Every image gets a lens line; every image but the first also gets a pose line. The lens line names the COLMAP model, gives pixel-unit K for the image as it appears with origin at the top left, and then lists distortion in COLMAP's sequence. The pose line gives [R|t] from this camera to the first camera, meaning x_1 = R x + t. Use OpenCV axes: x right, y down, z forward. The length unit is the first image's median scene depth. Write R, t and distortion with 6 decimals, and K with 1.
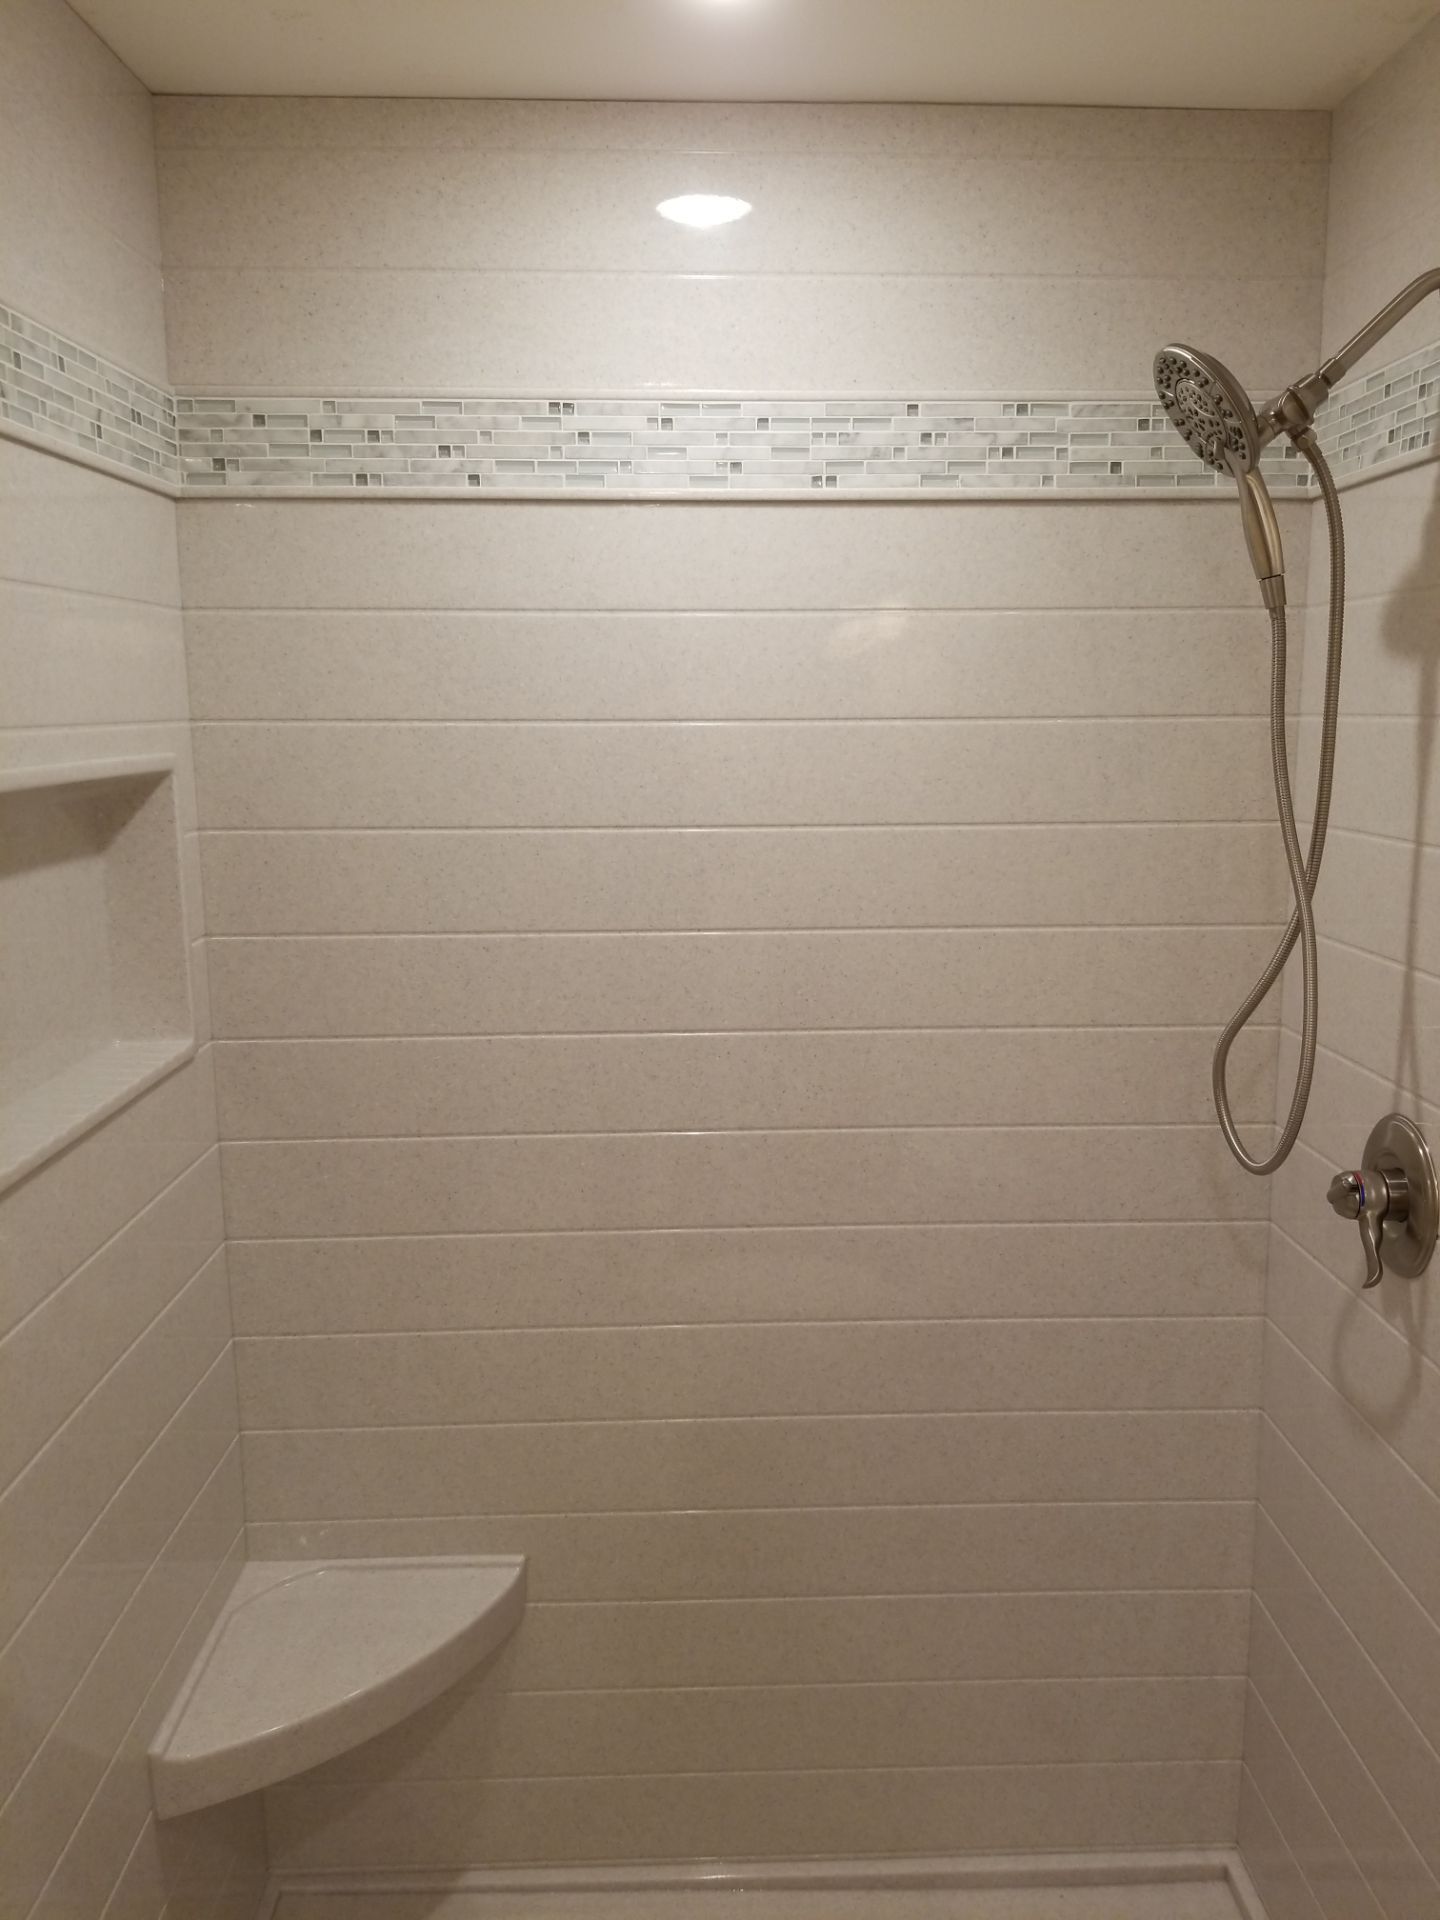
lens RADIAL K [[1496.2, 0, 741.2], [0, 1496.2, 956.4], [0, 0, 1]] dist [0.070122, -0.115064]
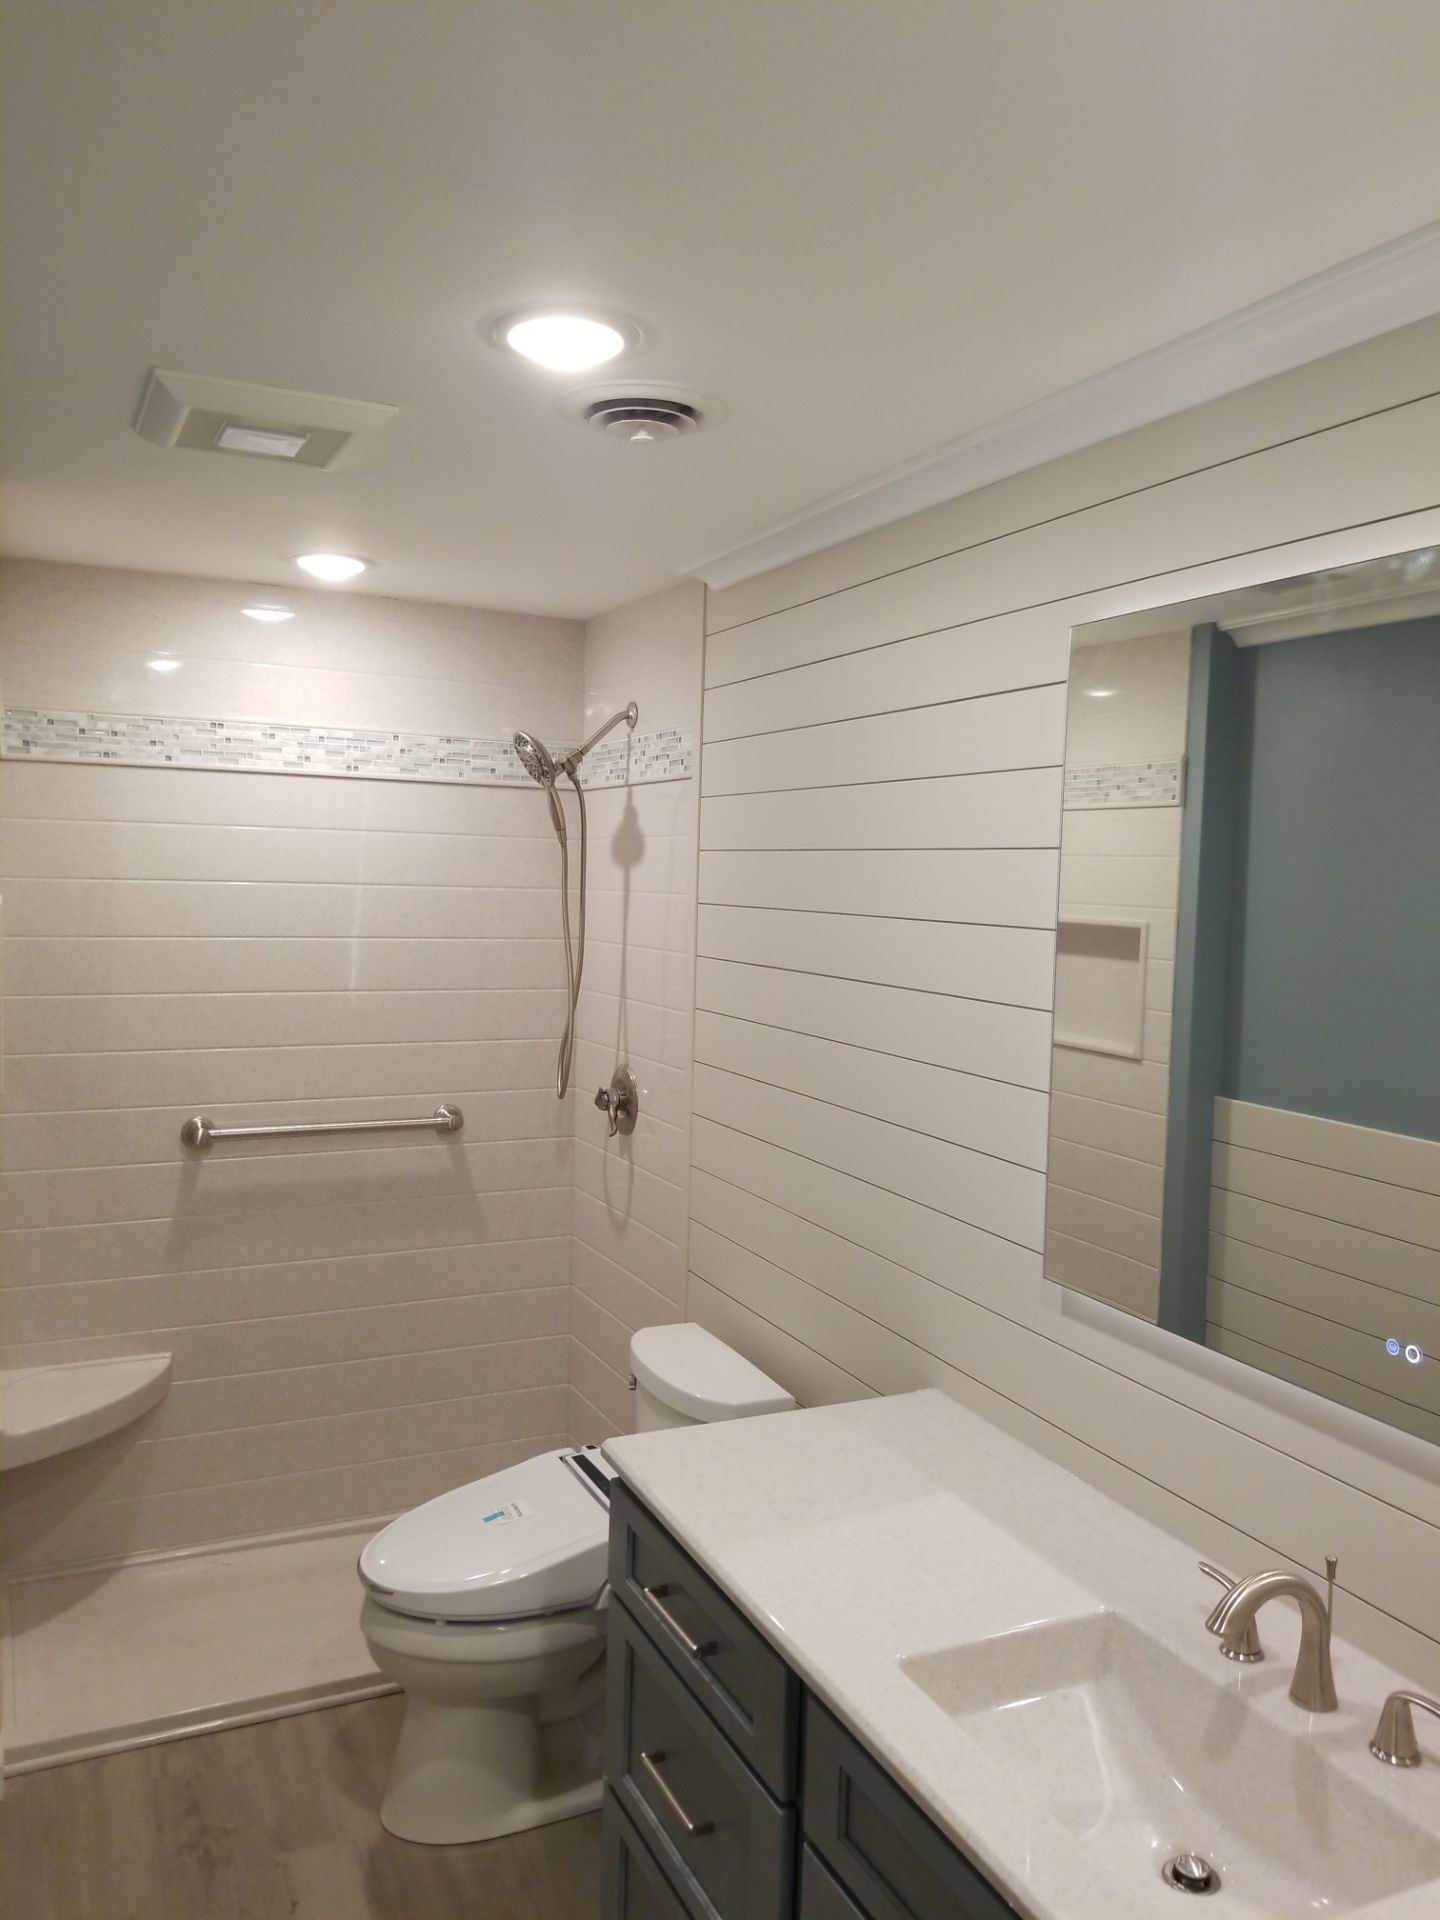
lens RADIAL K [[1496.2, 0, 731.0], [0, 1496.2, 951.9], [0, 0, 1]] dist [0.070122, -0.115064]
pose [[0.911919, 0.007481, 0.410302, -0.306392], [0.037980, 0.994004, -0.102535, 0.155215], [-0.408609, 0.109087, 0.906167, -1.007930]]
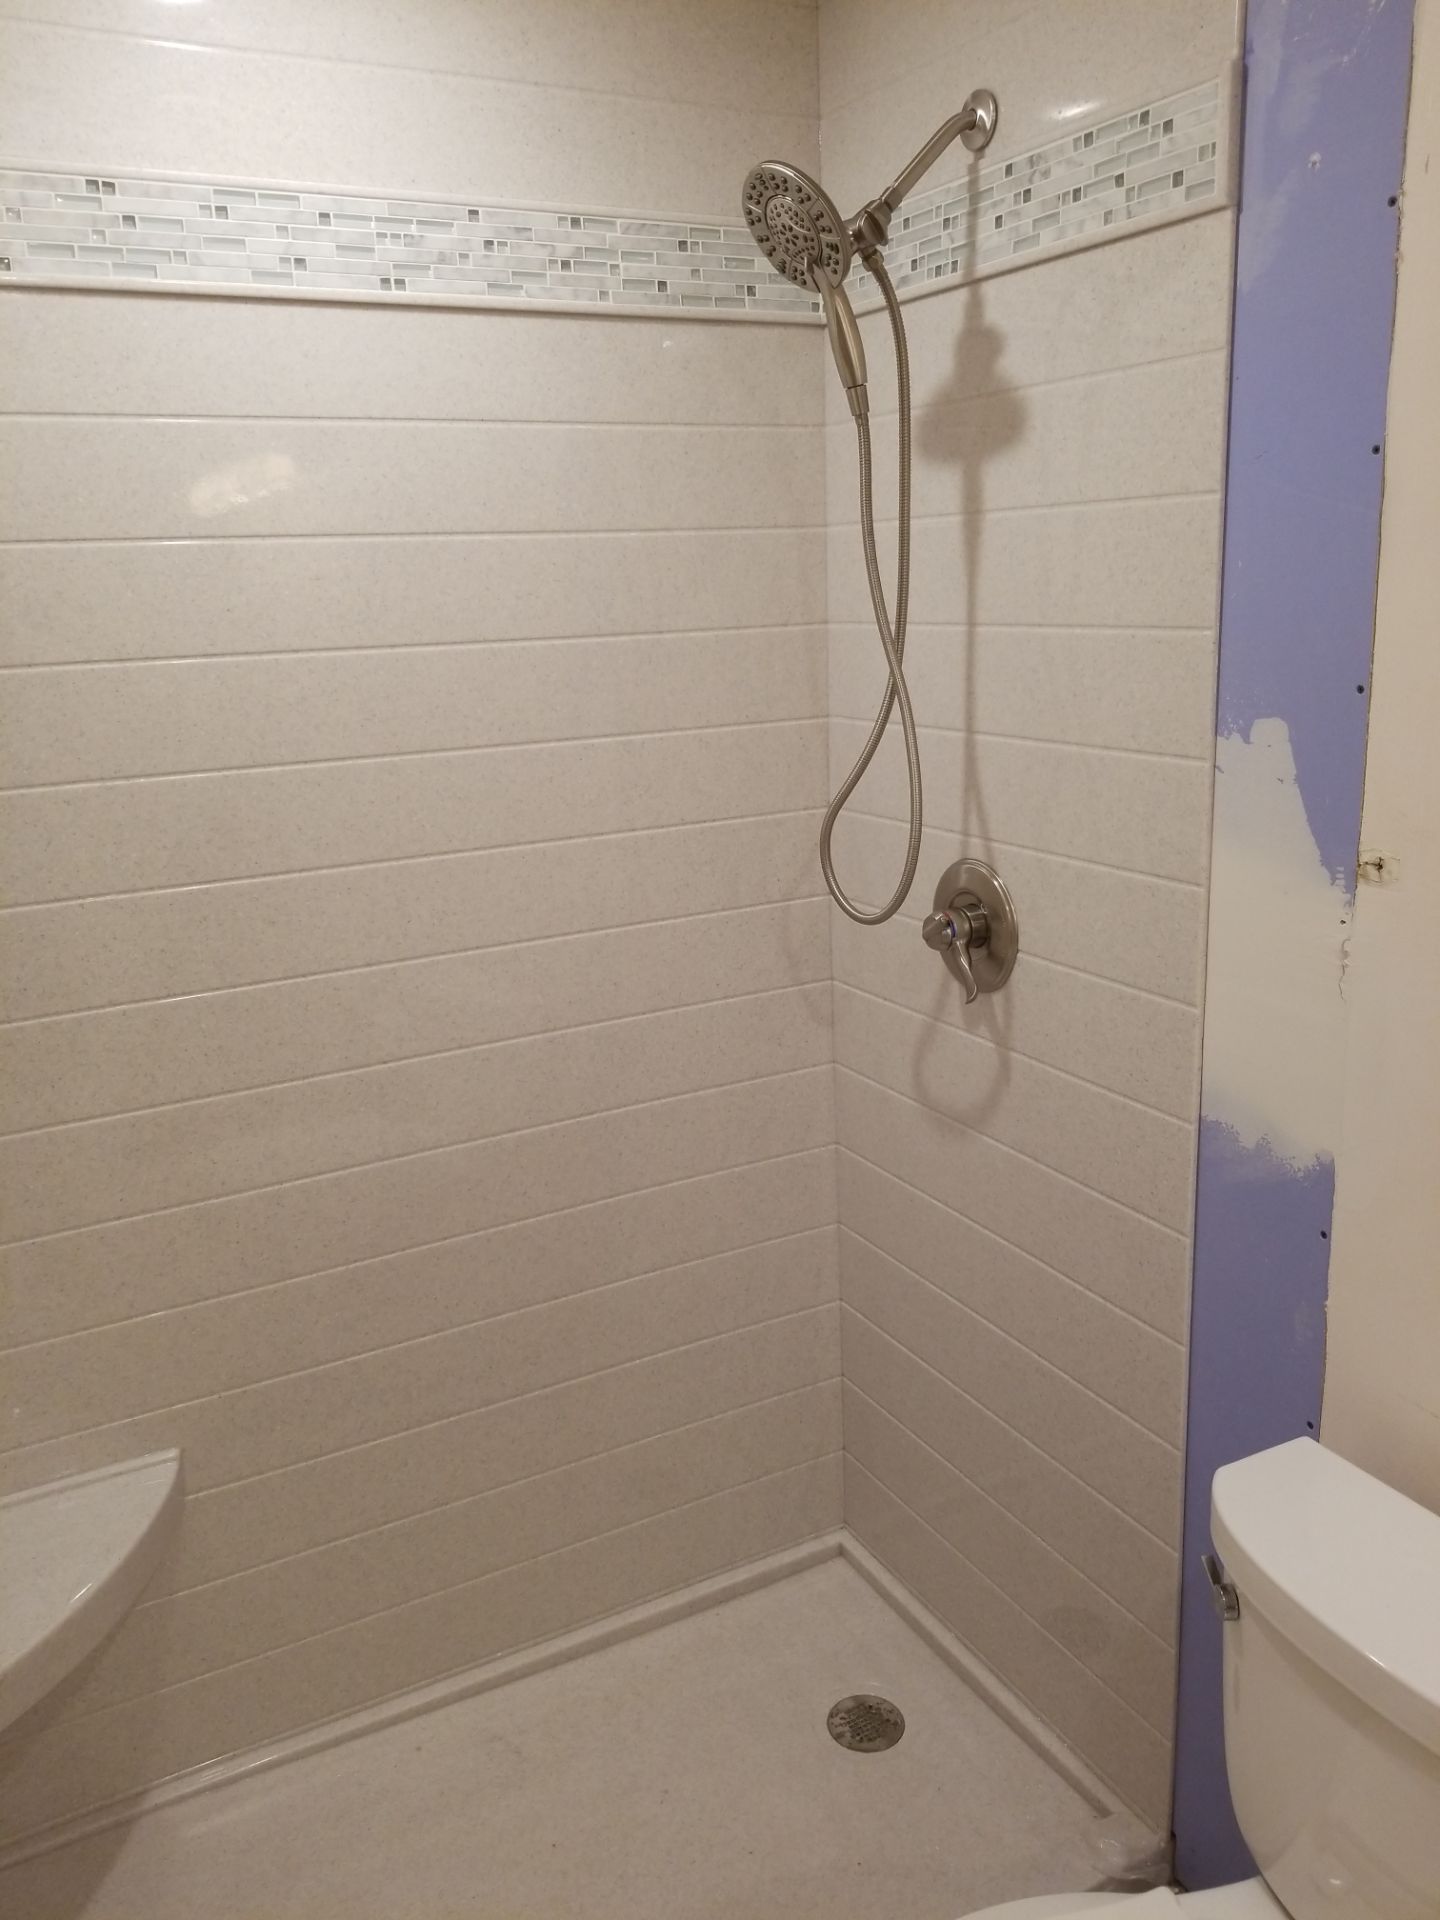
lens RADIAL K [[1496.2, 0, 713.3], [0, 1496.2, 929.5], [0, 0, 1]] dist [0.070122, -0.115064]
pose [[0.896423, -0.130526, 0.423544, -0.225039], [0.104508, 0.990953, 0.084200, 0.035656], [-0.430702, -0.031215, 0.901954, 0.019818]]
